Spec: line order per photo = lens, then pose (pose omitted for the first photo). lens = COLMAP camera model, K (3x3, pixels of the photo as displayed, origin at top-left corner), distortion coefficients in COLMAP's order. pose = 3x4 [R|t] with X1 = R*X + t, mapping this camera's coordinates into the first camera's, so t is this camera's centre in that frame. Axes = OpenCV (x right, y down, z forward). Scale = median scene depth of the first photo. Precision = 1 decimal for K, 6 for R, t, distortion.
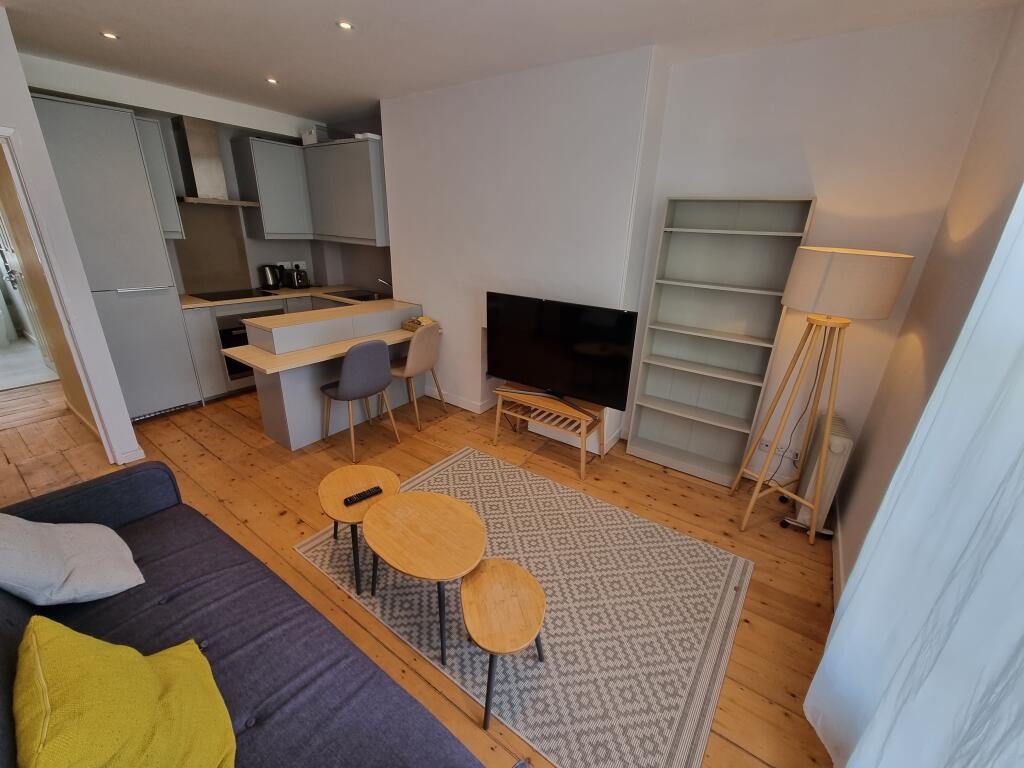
lens RADIAL K [[415.1, 0, 517.6], [0, 415.1, 387.8], [0, 0, 1]] dist [-0.010899, -0.000471]
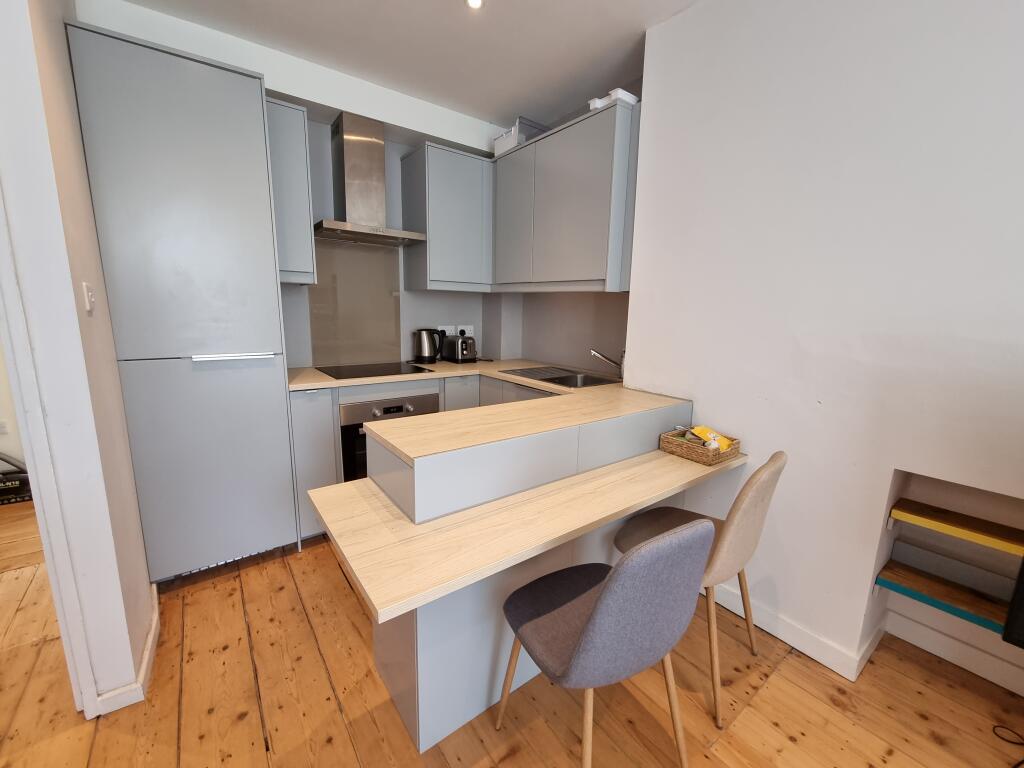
lens RADIAL K [[415.1, 0, 511.1], [0, 415.1, 382.5], [0, 0, 1]] dist [-0.010899, -0.000471]
pose [[0.948793, 0.034572, -0.314002, -0.281713], [-0.095857, 0.978634, -0.181897, -0.110289], [0.301004, 0.202682, 0.931835, 0.470916]]
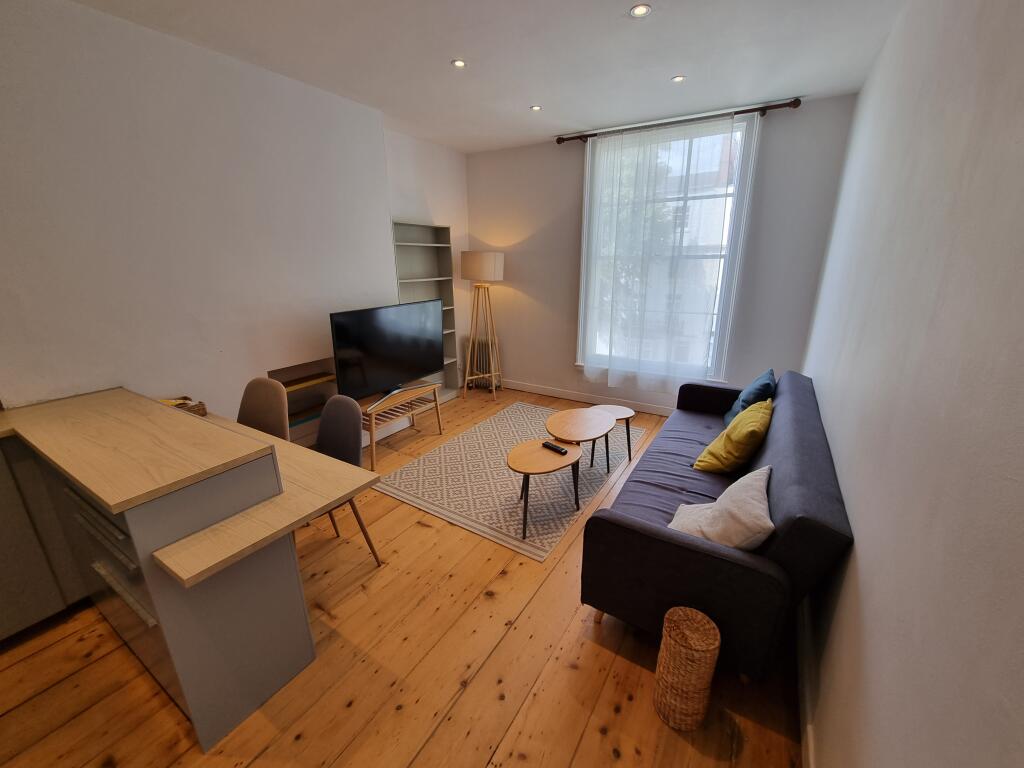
lens RADIAL K [[415.1, 0, 515.0], [0, 415.1, 383.0], [0, 0, 1]] dist [-0.010899, -0.000471]
pose [[-0.055354, -0.329679, 0.942469, -0.770587], [0.366381, 0.871365, 0.326326, -0.192150], [-0.928817, 0.363367, 0.072555, 0.483117]]
